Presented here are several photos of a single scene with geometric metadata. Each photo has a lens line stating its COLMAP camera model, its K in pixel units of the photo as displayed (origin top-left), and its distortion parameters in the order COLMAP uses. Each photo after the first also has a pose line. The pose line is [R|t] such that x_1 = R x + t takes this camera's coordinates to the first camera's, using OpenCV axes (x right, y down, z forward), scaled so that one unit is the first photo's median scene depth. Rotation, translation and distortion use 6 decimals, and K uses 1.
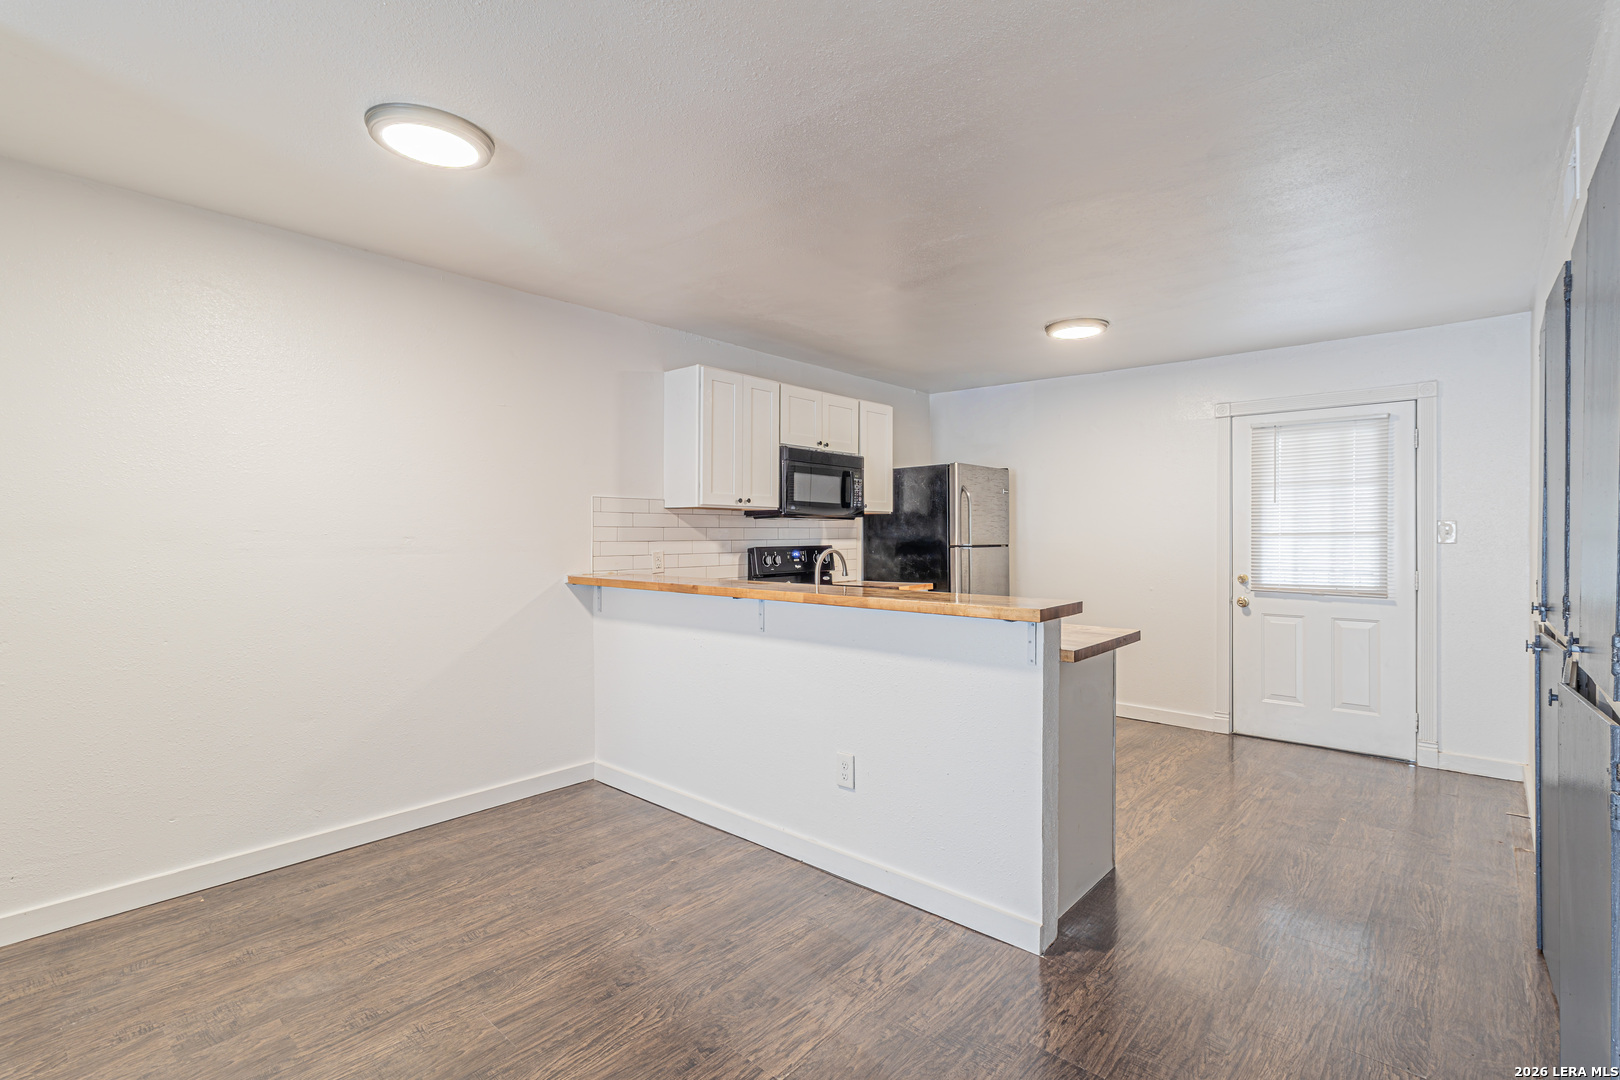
lens RADIAL K [[755.0, 0, 812.4], [0, 755.0, 530.3], [0, 0, 1]] dist [0.003990, -0.000363]
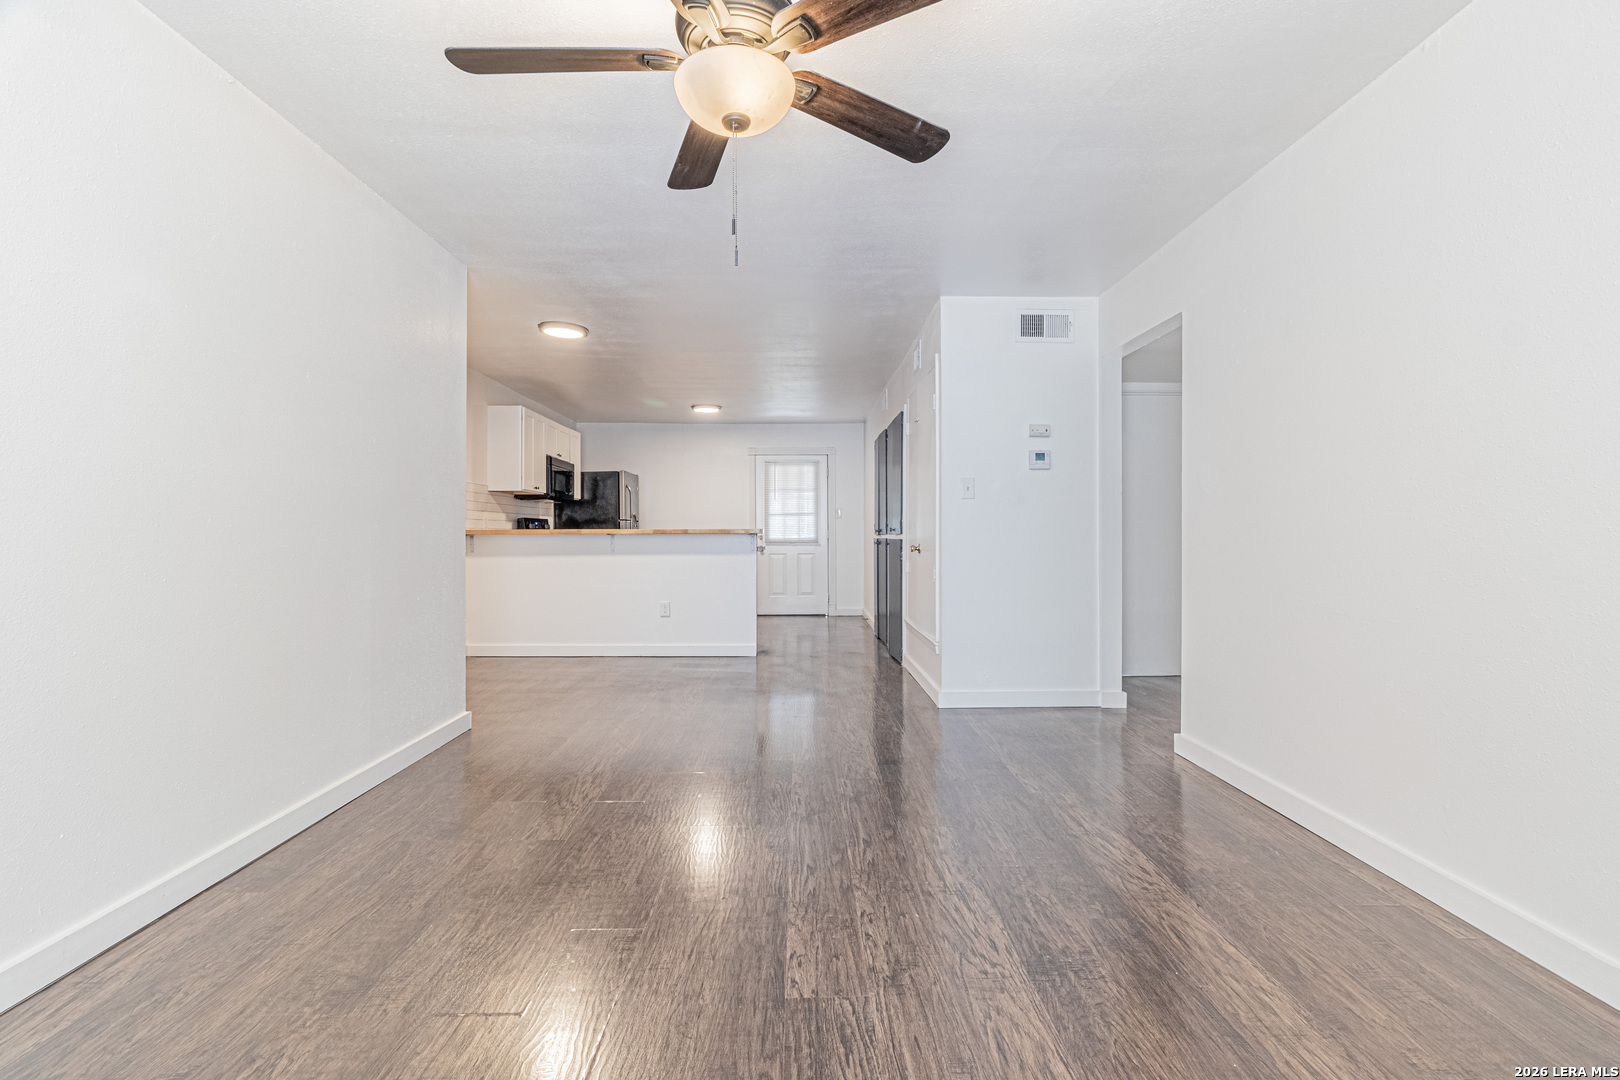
lens RADIAL K [[762.5, 0, 808.2], [0, 762.5, 528.5], [0, 0, 1]] dist [0.004322, 0.000333]
pose [[0.741153, 0.002103, 0.671333, -0.740154], [0.002878, 0.999976, -0.006309, 0.059365], [-0.671331, 0.006608, 0.741129, -0.619279]]
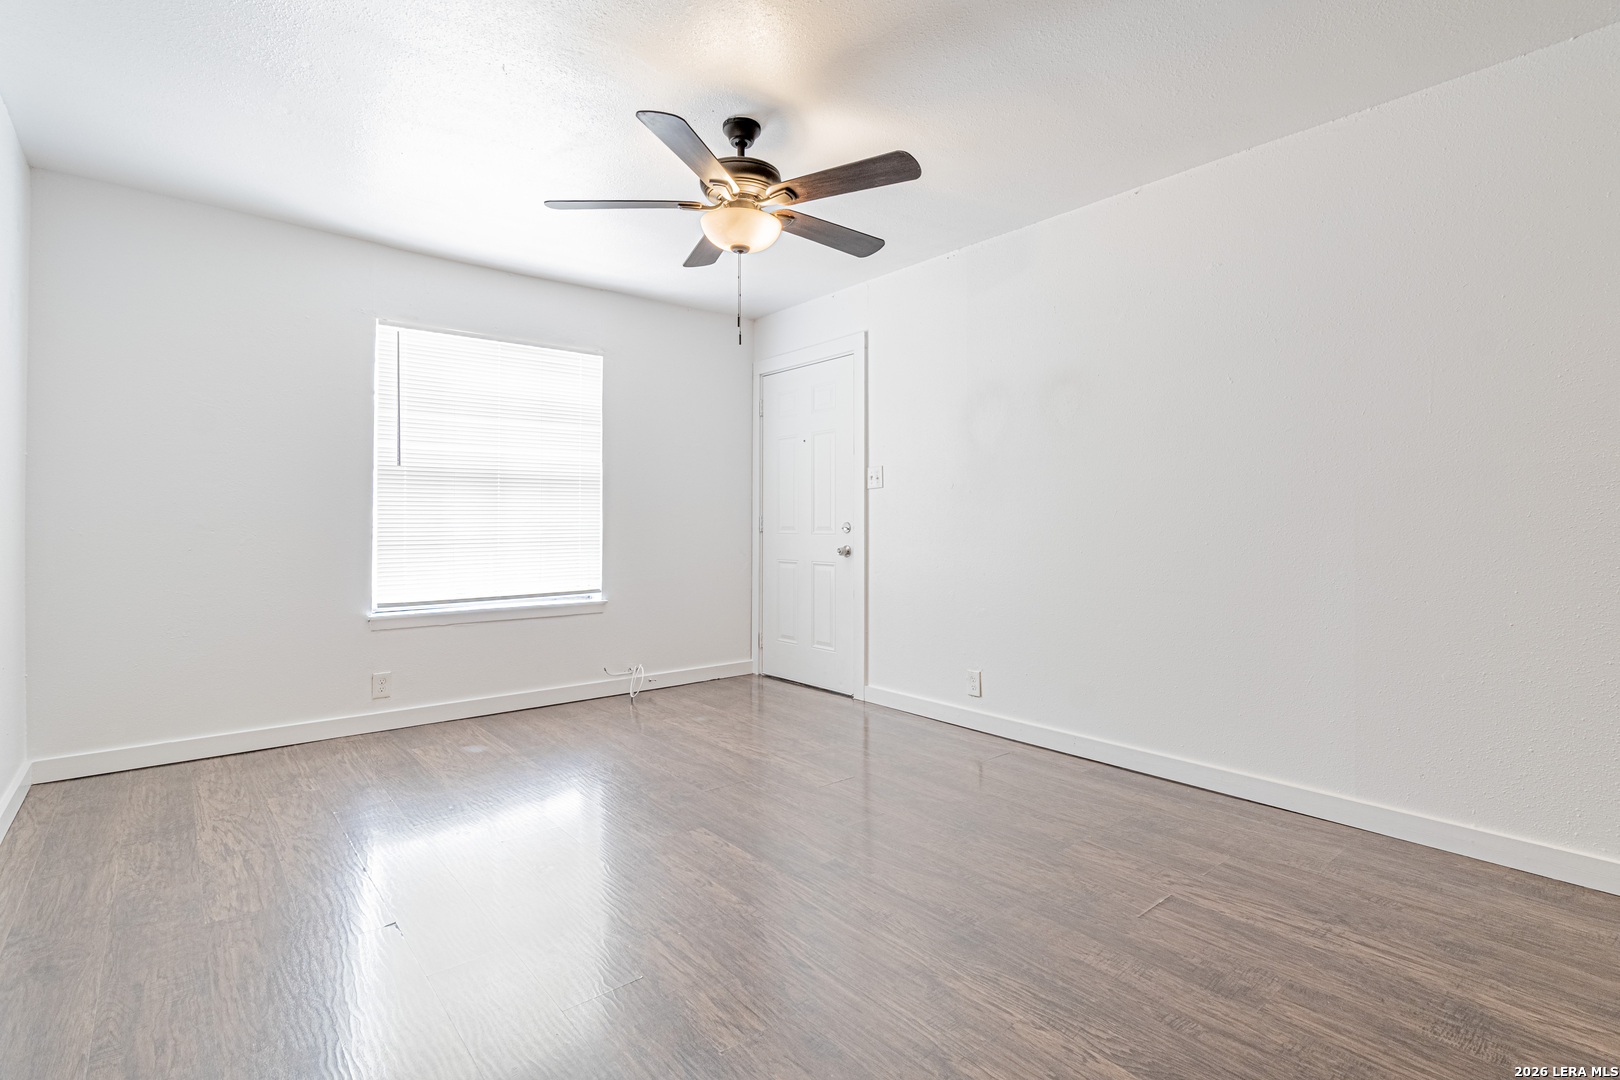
lens RADIAL K [[762.5, 0, 808.2], [0, 762.5, 528.5], [0, 0, 1]] dist [0.004322, 0.000333]
pose [[-0.150097, 0.007985, -0.988639, 0.072467], [-0.003039, 0.999959, 0.008537, 0.058027], [0.988667, 0.004286, -0.150067, -0.159871]]
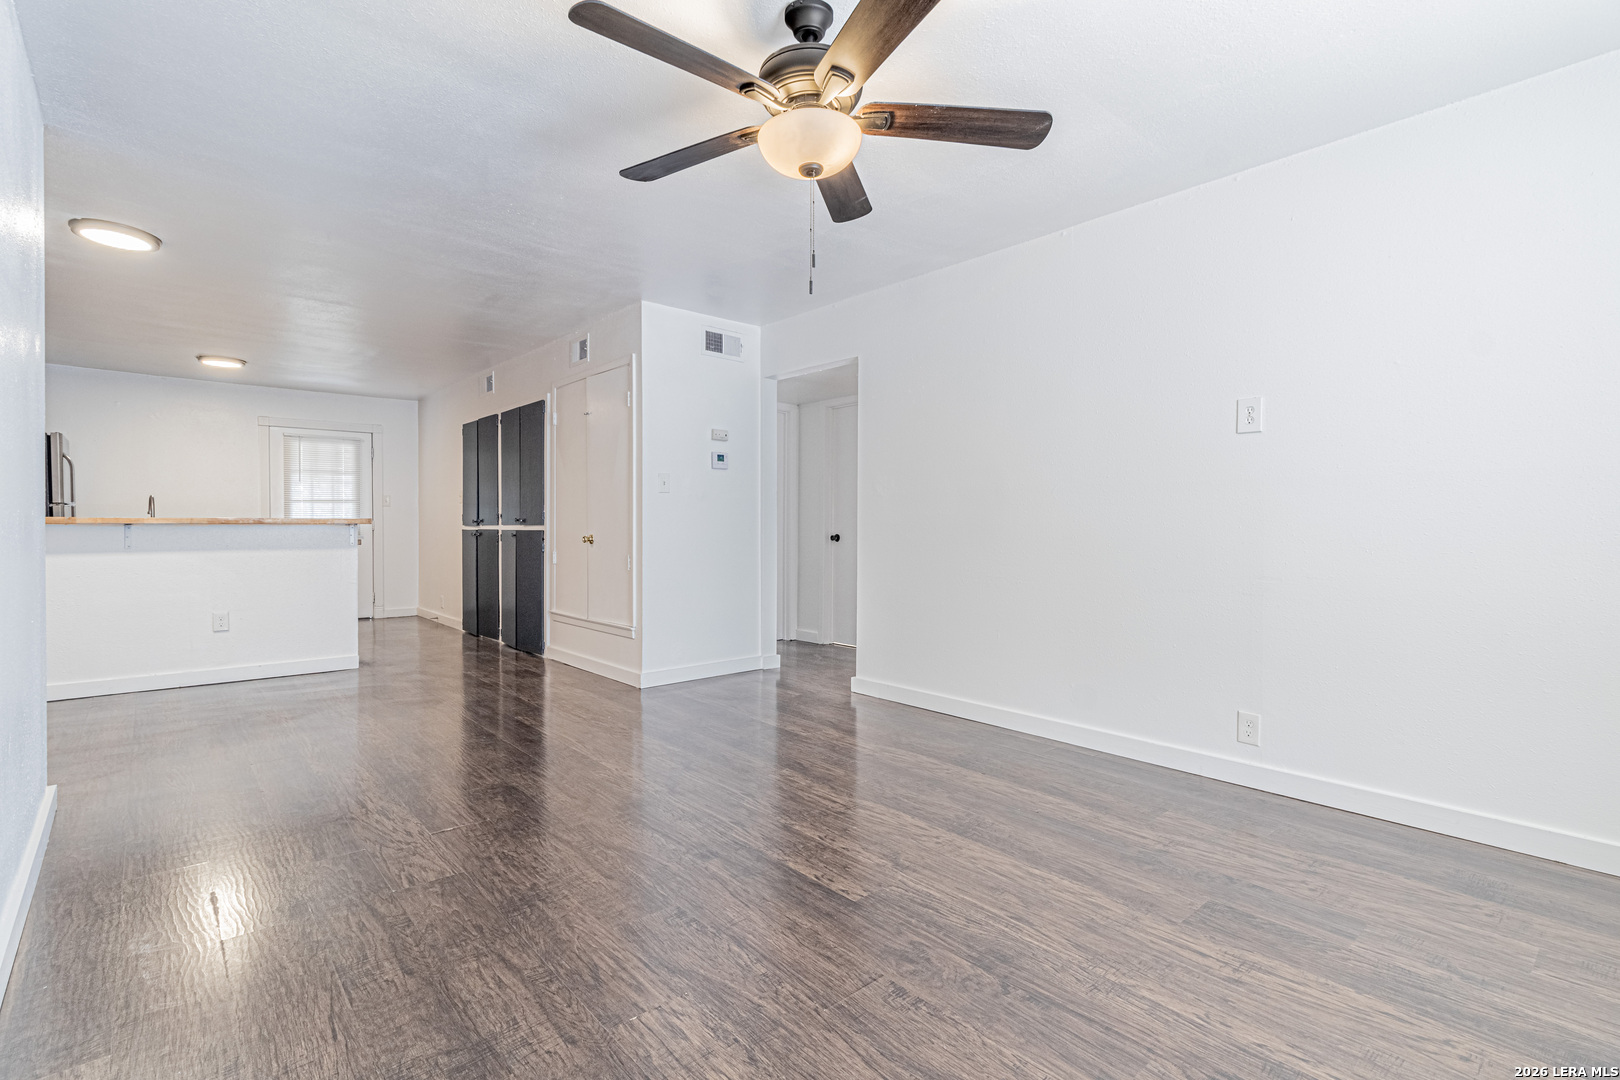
lens RADIAL K [[755.0, 0, 812.4], [0, 755.0, 530.3], [0, 0, 1]] dist [0.003990, -0.000363]
pose [[0.125530, -0.007810, 0.992059, -0.956024], [-0.000980, 0.999968, 0.007996, 0.059371], [-0.992089, -0.001976, 0.125518, -0.358768]]
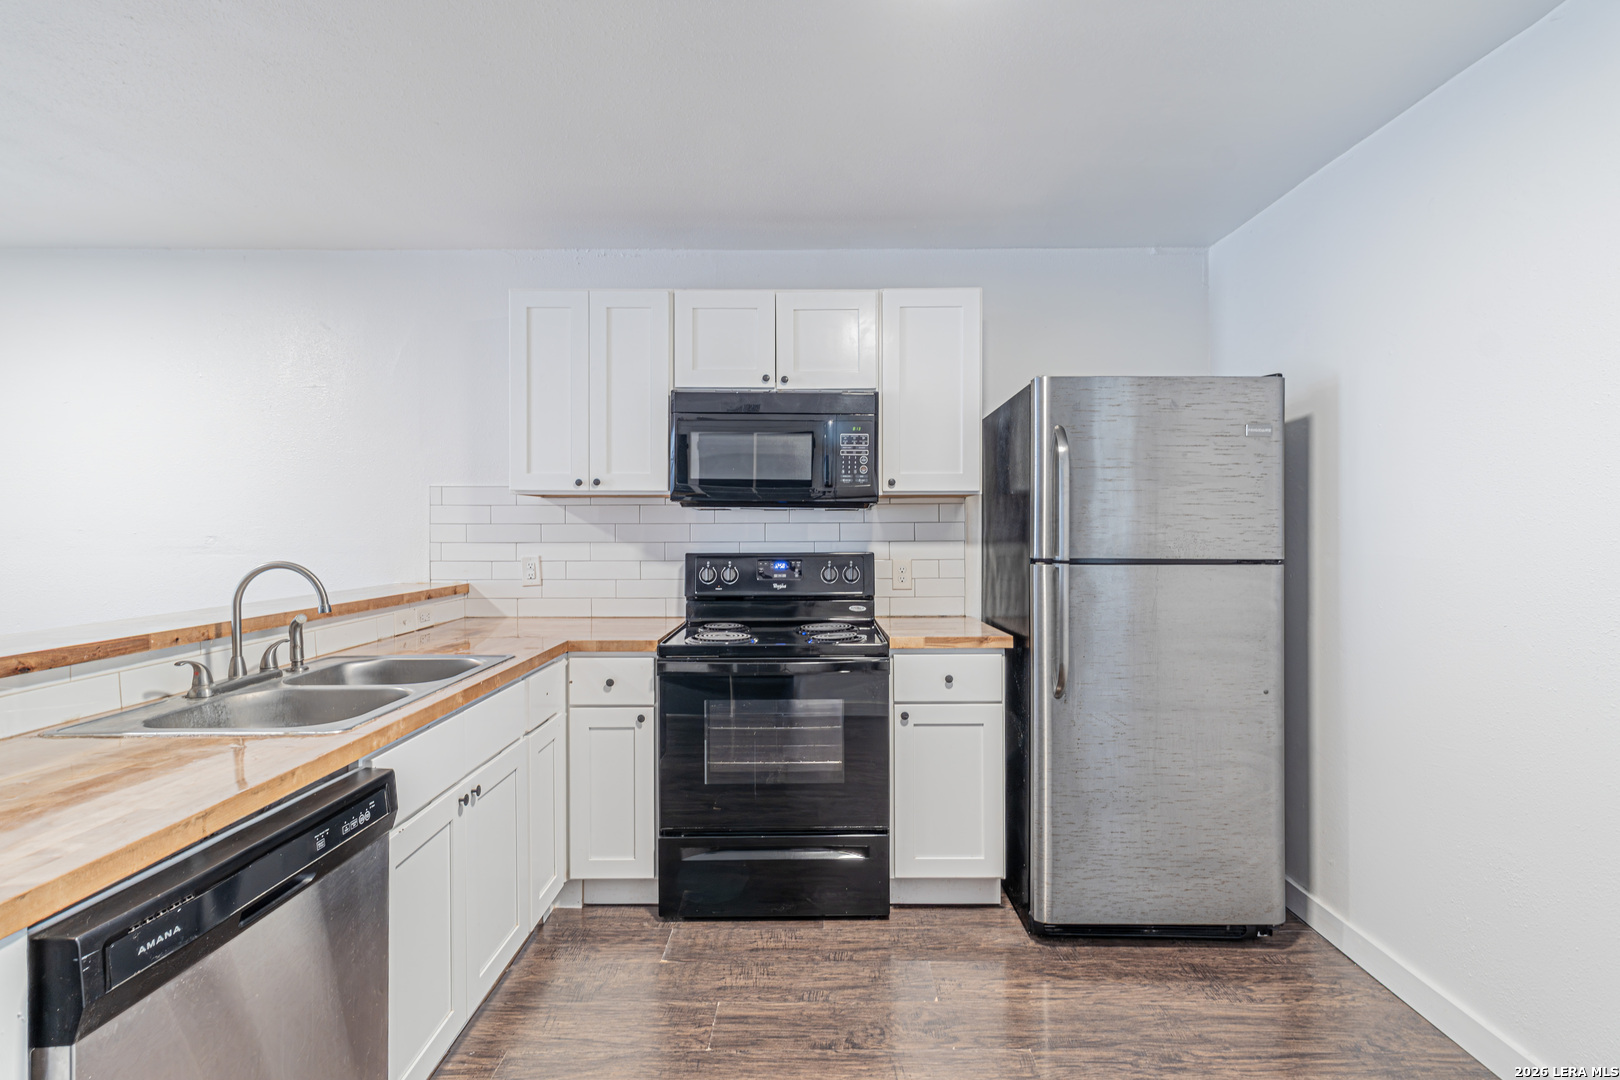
lens RADIAL K [[756.3, 0, 825.5], [0, 756.3, 535.3], [0, 0, 1]] dist [0.003945, 0.000880]
pose [[0.659972, 0.003435, -0.751282, 0.512261], [0.003592, 0.999964, 0.007727, 0.002123], [0.751281, -0.007798, 0.659936, 0.687707]]
